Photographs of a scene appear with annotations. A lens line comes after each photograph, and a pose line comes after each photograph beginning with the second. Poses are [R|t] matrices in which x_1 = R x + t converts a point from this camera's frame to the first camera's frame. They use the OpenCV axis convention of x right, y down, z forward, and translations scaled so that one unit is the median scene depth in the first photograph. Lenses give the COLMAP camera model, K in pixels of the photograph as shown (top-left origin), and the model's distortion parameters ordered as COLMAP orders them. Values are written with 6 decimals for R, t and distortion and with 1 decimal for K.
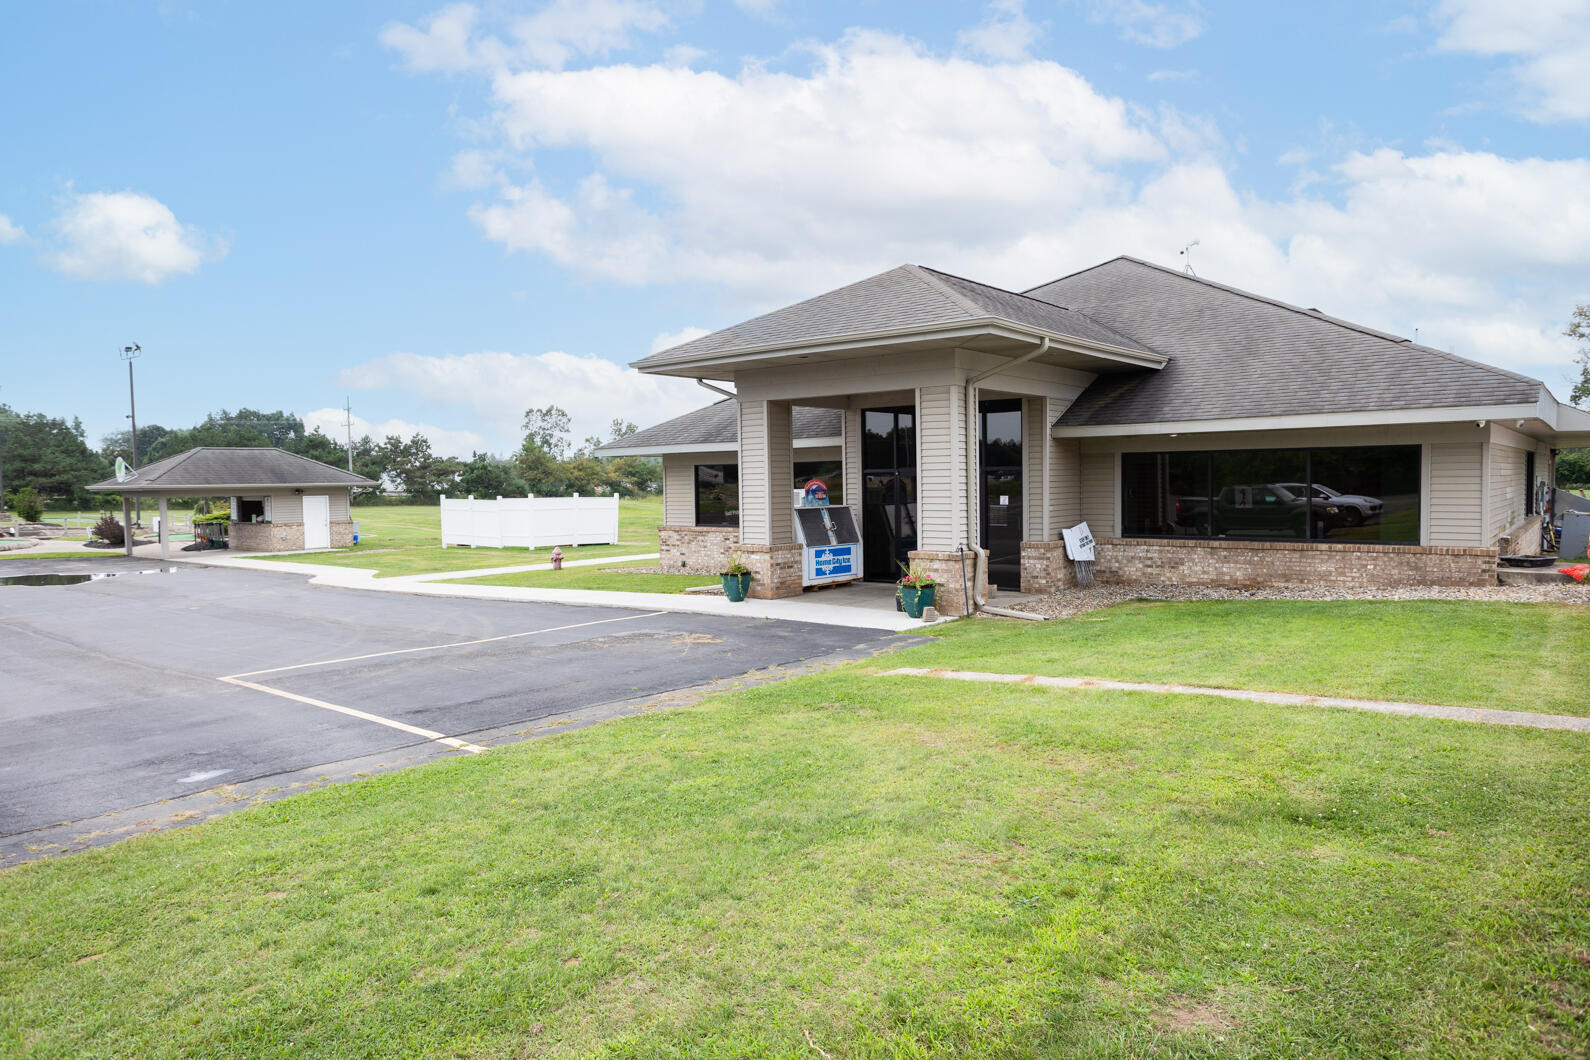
lens RADIAL K [[1041.3, 0, 795.8], [0, 1041.3, 529.6], [0, 0, 1]] dist [-0.000088, -0.000002]
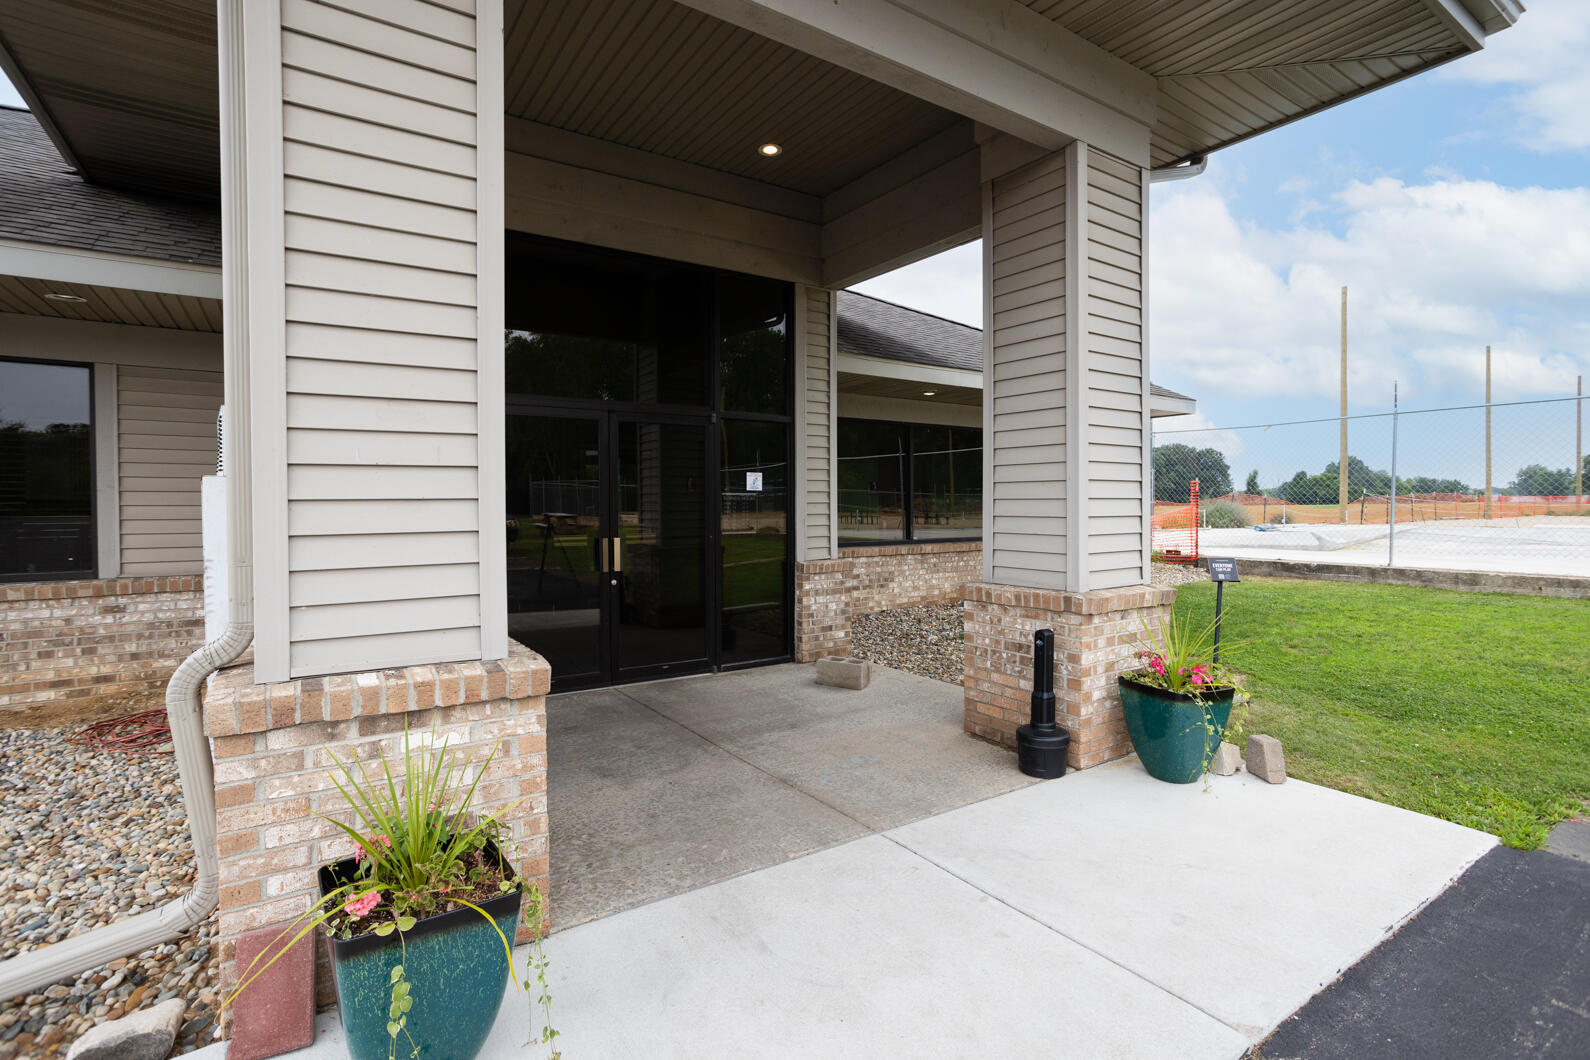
lens RADIAL K [[749.9, 0, 794.8], [0, 749.9, 521.5], [0, 0, 1]] dist [-0.000202, -0.000003]
pose [[0.283225, -0.005303, 0.959039, -0.136293], [0.051310, 0.998636, -0.009631, -0.005161], [-0.957680, 0.051936, 0.283111, 0.912231]]
